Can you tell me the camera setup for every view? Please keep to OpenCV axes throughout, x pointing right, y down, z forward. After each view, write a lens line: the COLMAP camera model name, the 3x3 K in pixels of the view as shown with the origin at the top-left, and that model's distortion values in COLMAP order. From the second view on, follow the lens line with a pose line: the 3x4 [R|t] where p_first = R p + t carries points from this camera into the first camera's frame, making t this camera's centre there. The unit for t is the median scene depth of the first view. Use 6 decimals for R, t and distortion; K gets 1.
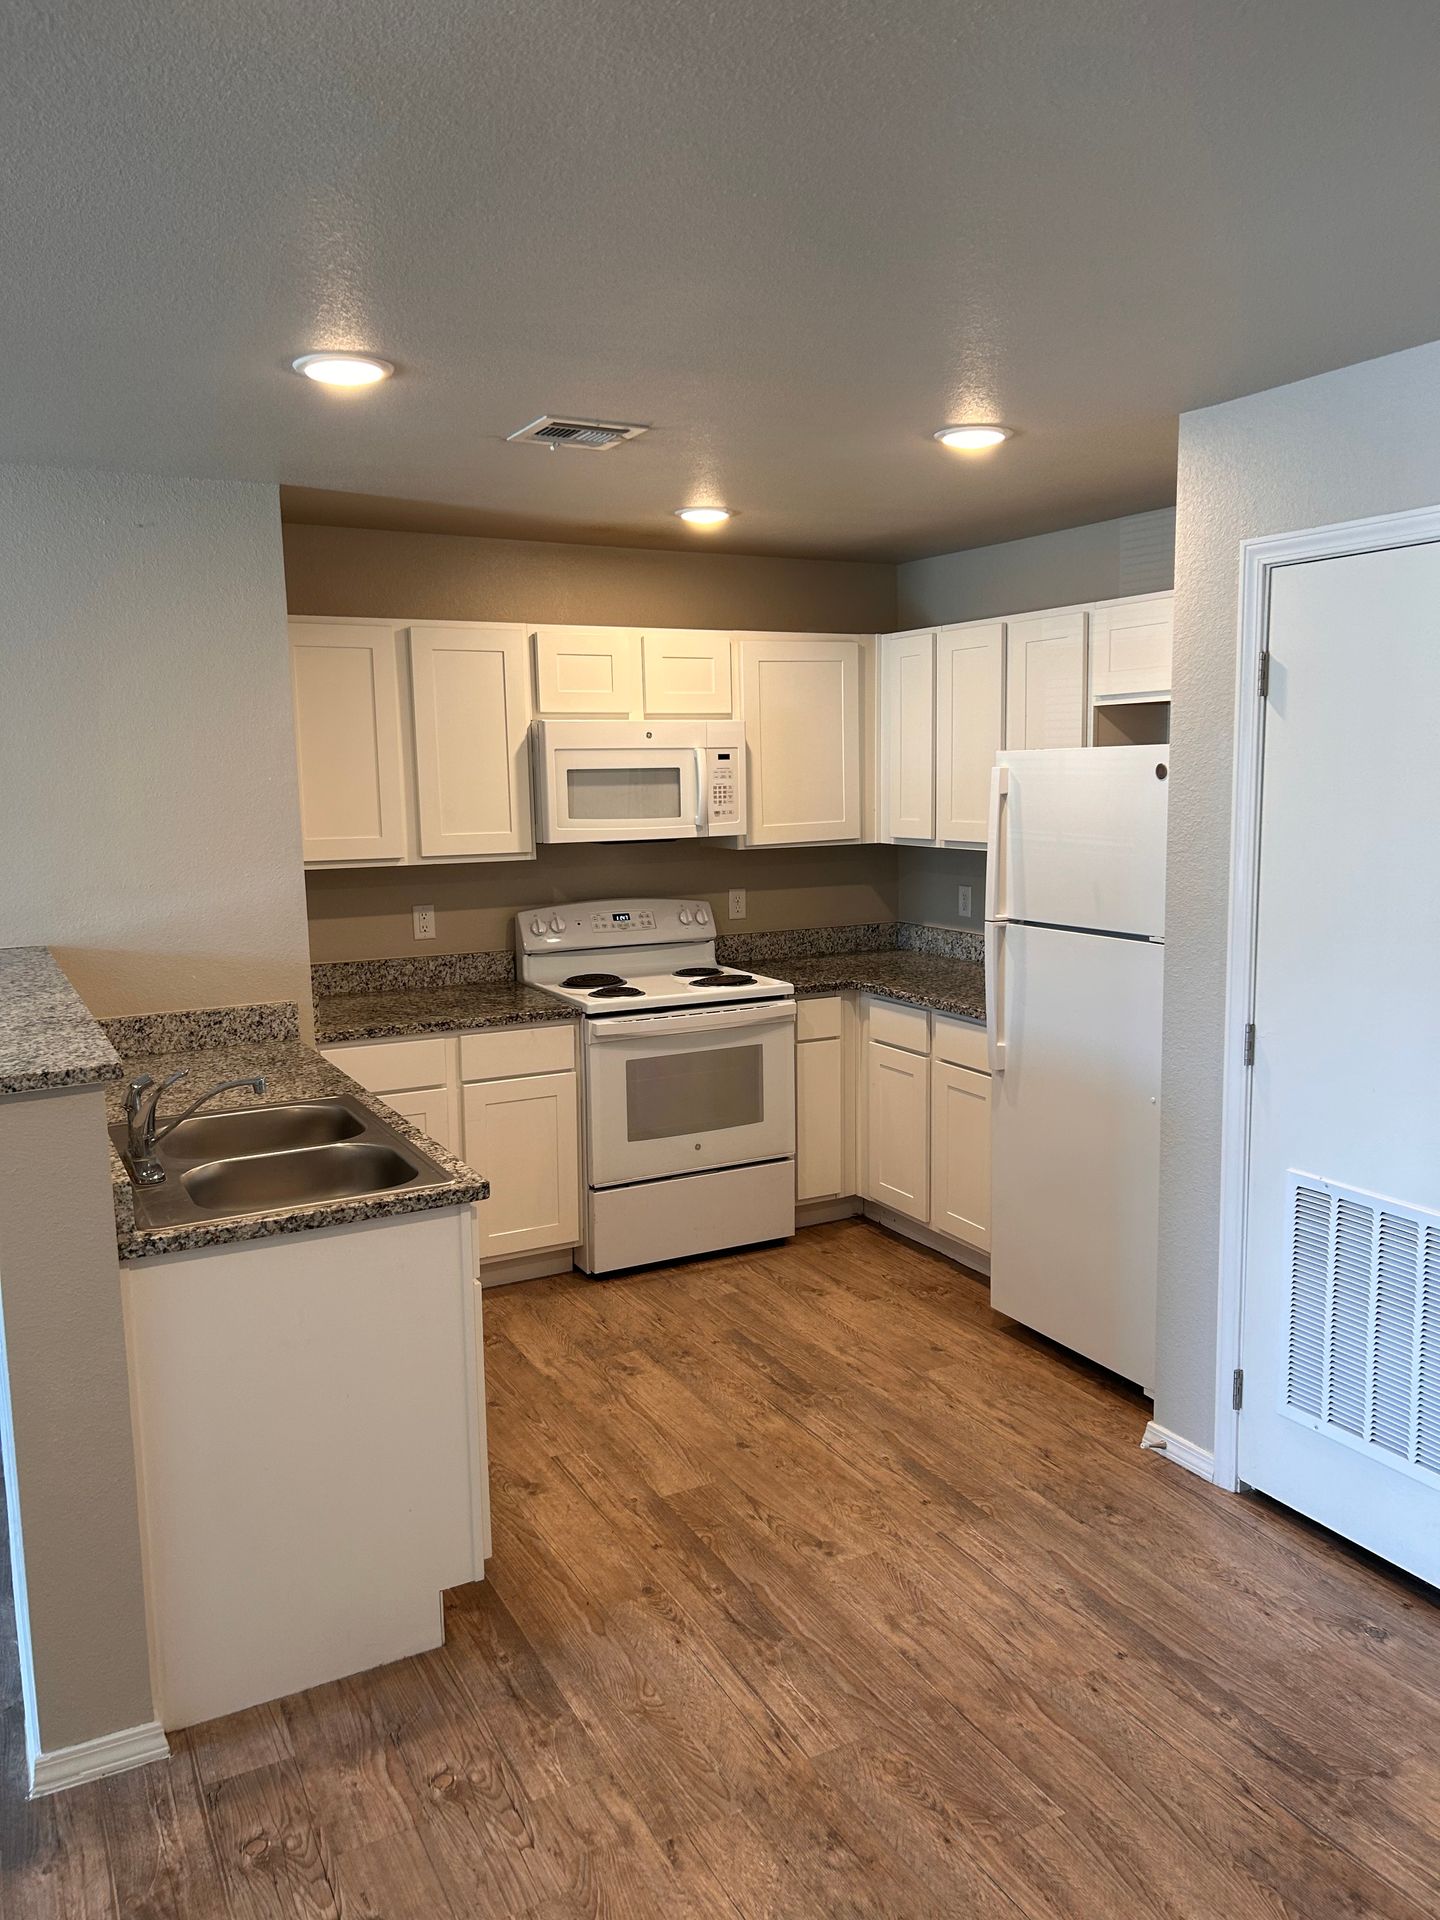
lens RADIAL K [[1454.6, 0, 733.2], [0, 1454.6, 961.1], [0, 0, 1]] dist [0.062425, -0.032107]
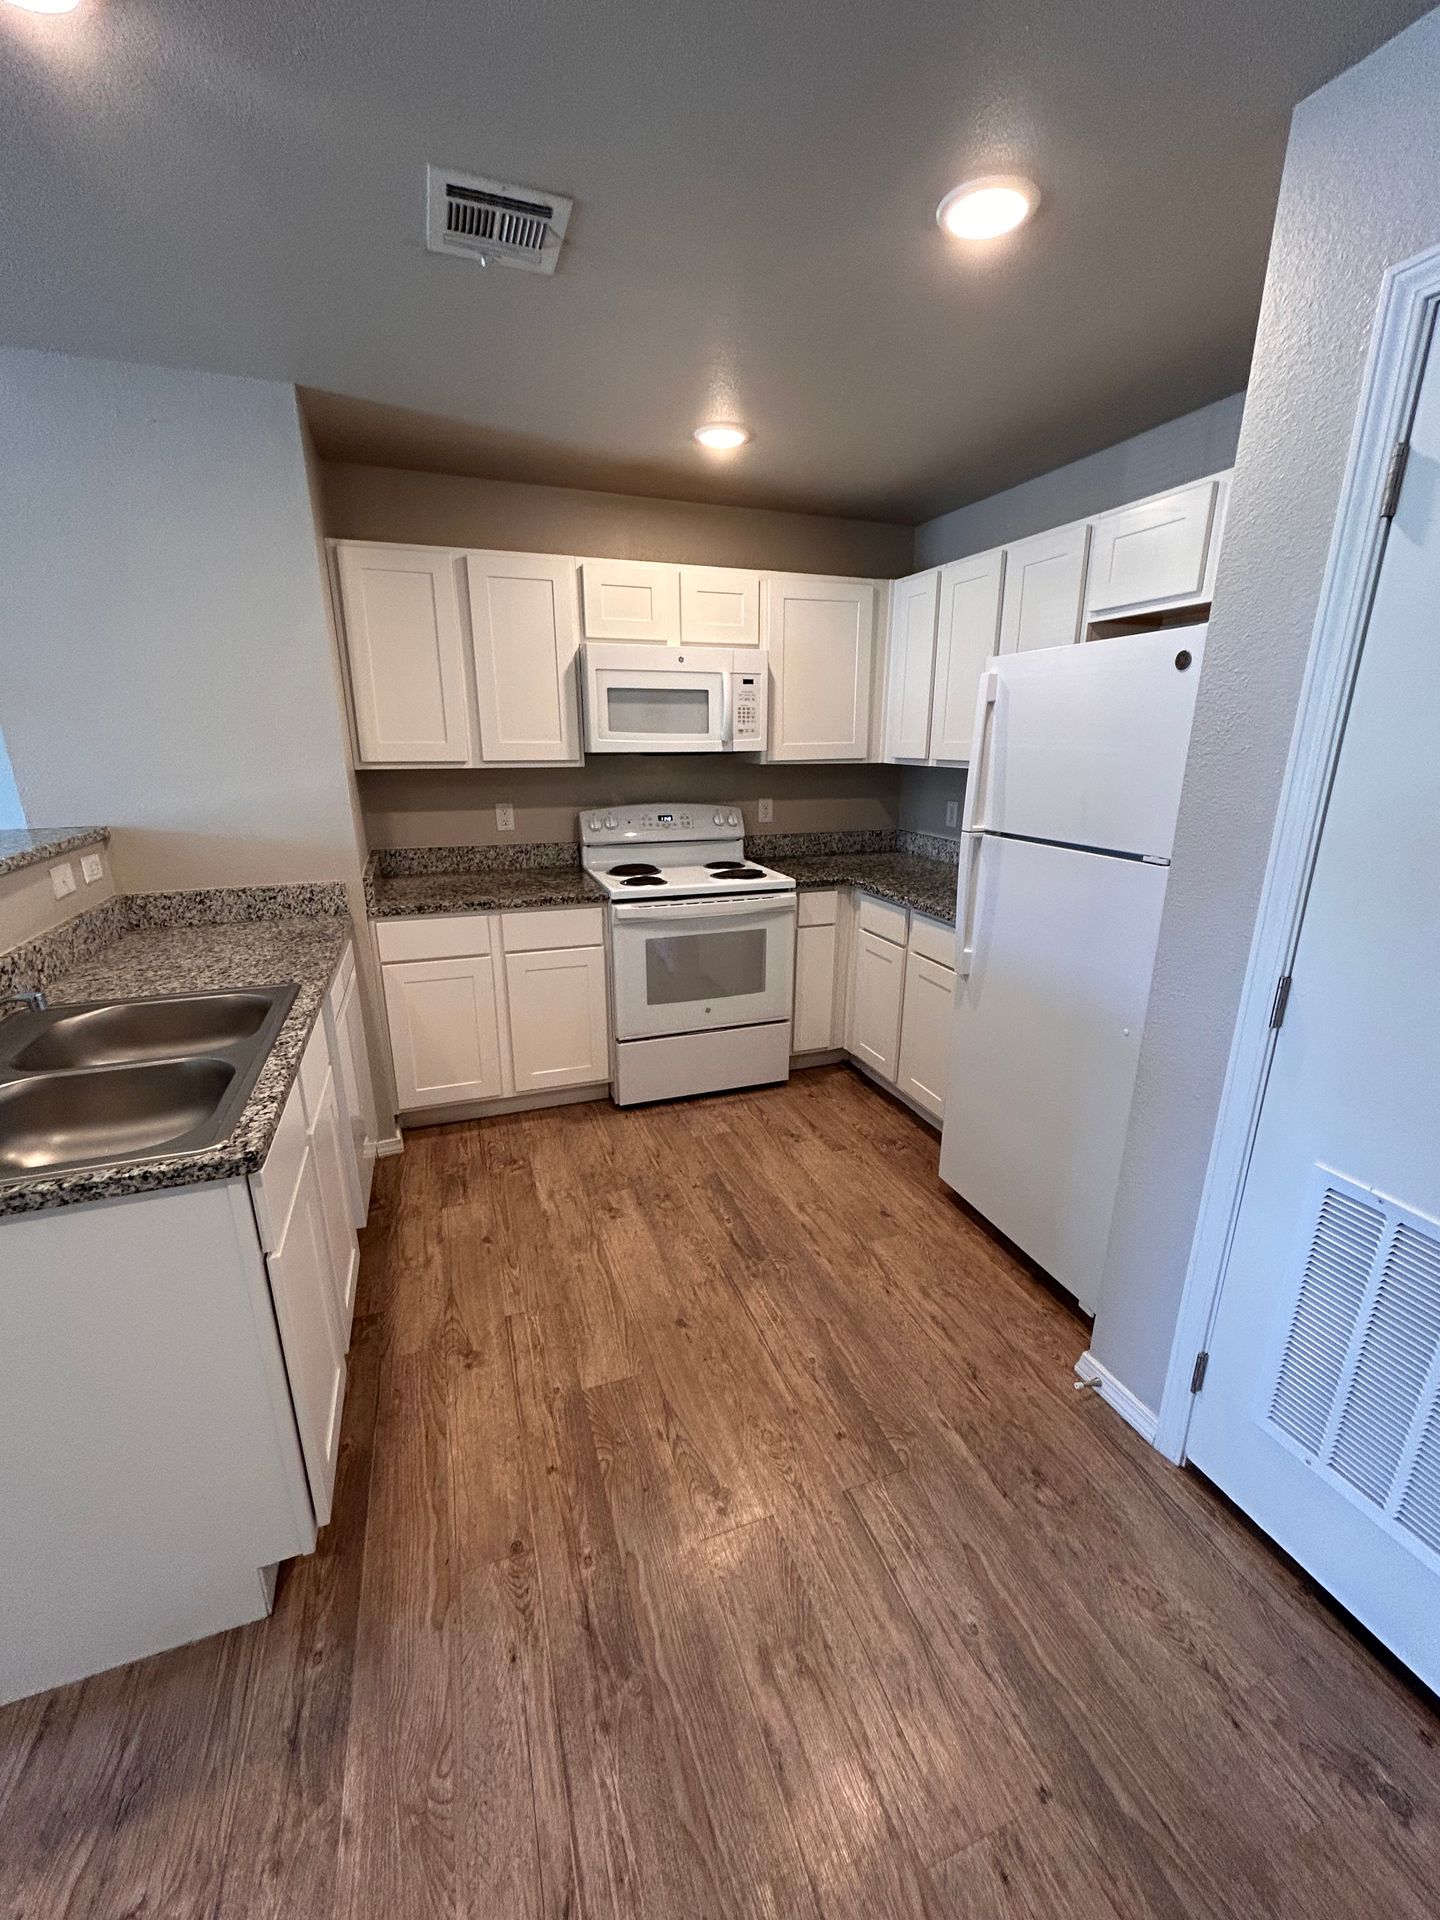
lens RADIAL K [[776.9, 0, 720.8], [0, 776.9, 963.2], [0, 0, 1]] dist [0.000488, 0.001157]
pose [[0.989527, 0.056244, -0.132937, 0.087079], [-0.035839, 0.987857, 0.151174, -0.013037], [0.139825, -0.144826, 0.979528, 0.446807]]
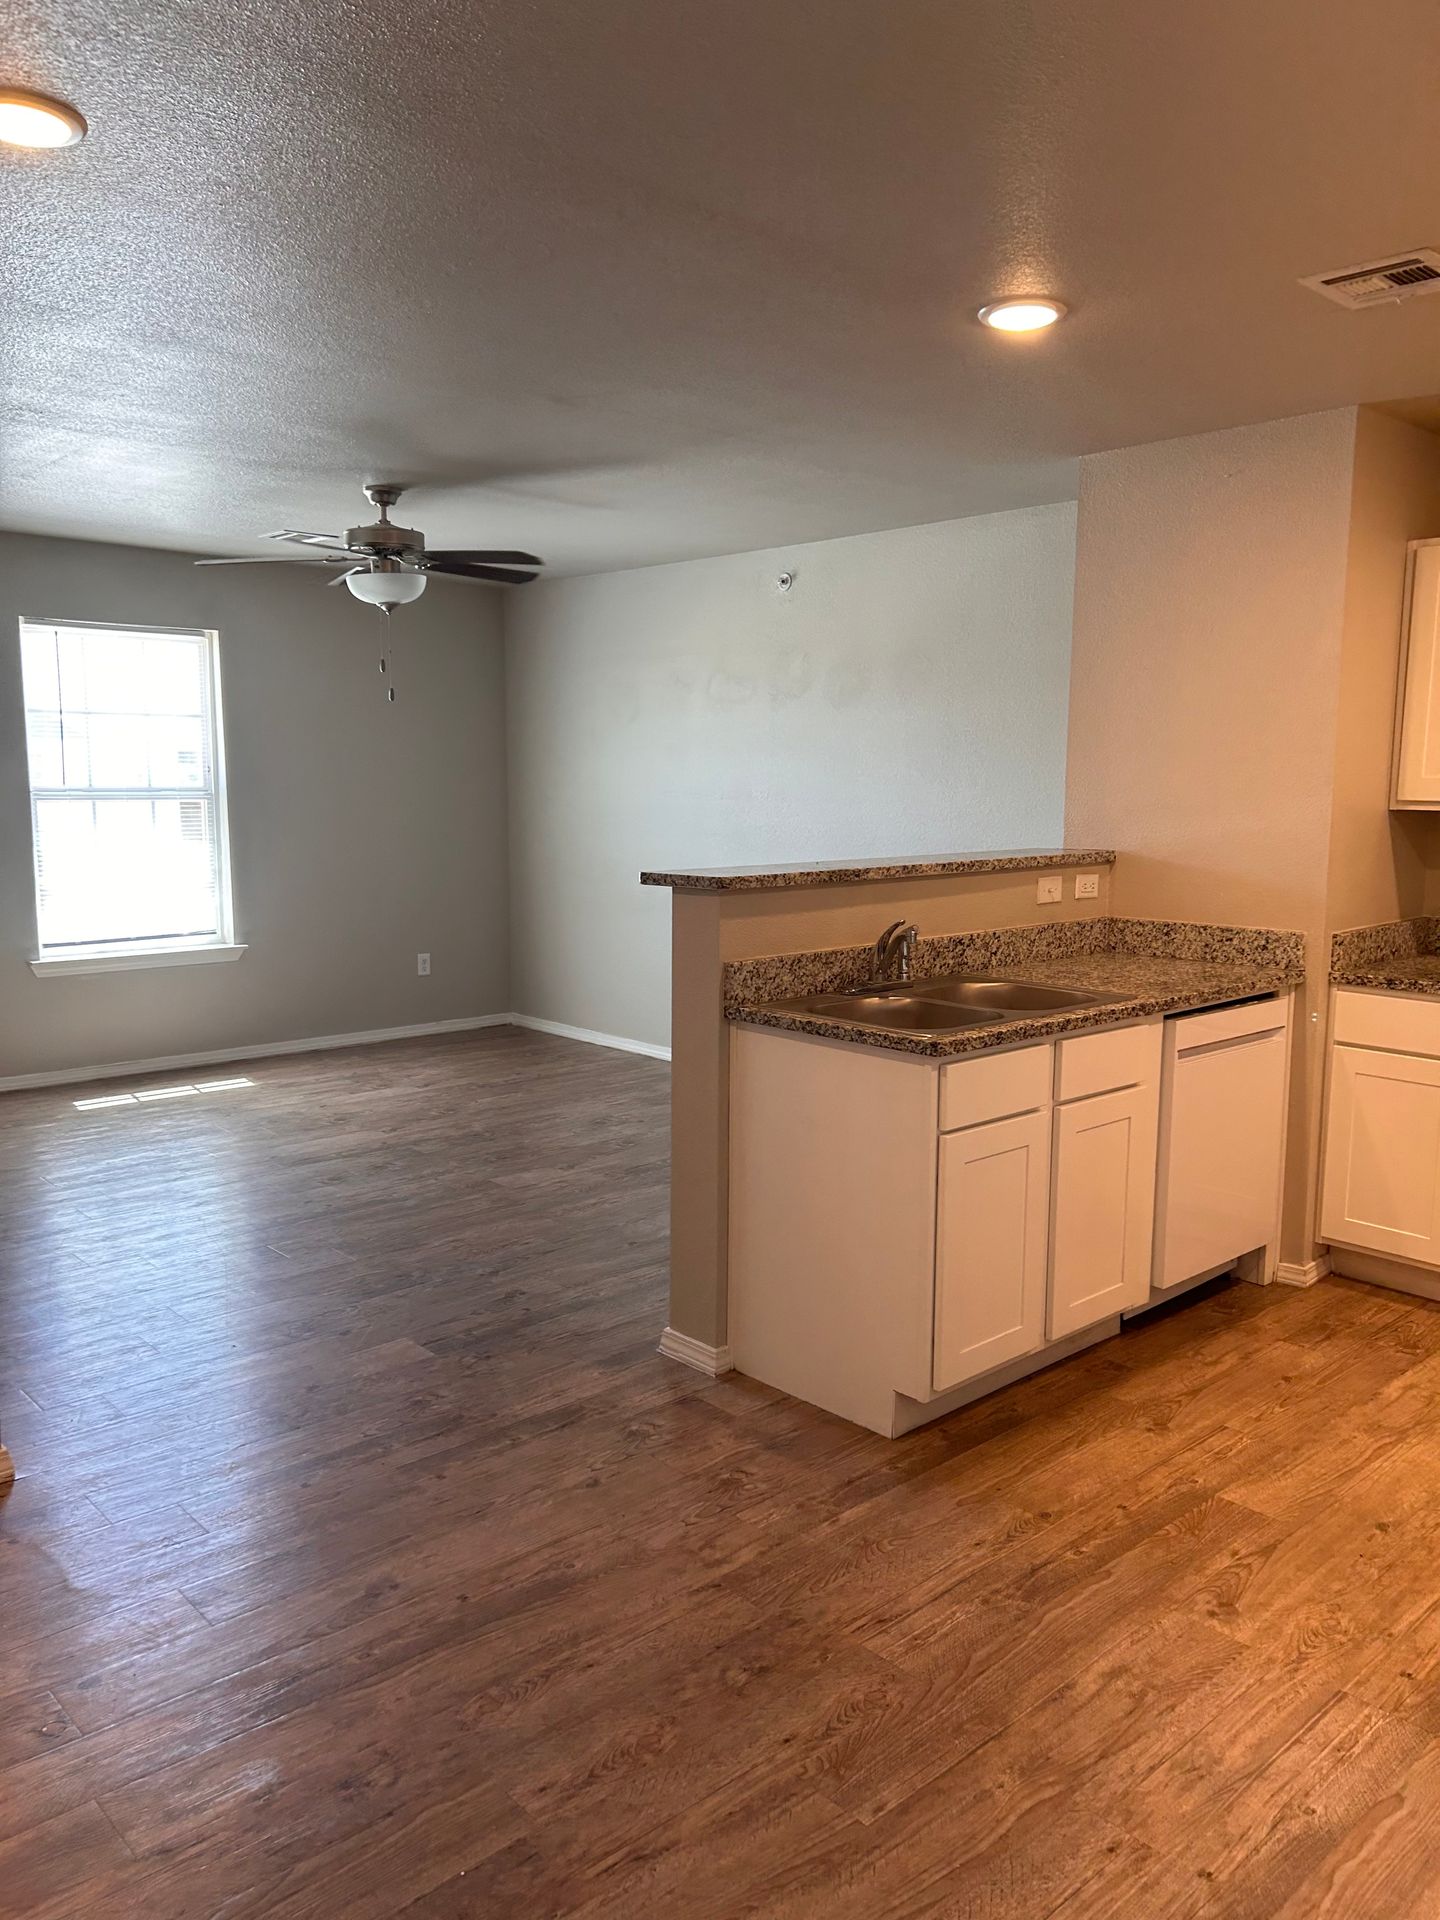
lens RADIAL K [[1454.6, 0, 762.9], [0, 1454.6, 979.2], [0, 0, 1]] dist [0.062425, -0.032107]
pose [[0.280109, 0.155982, -0.947211, 0.571007], [-0.148838, 0.981836, 0.117670, -0.004328], [0.948360, 0.108021, 0.298237, 0.376228]]
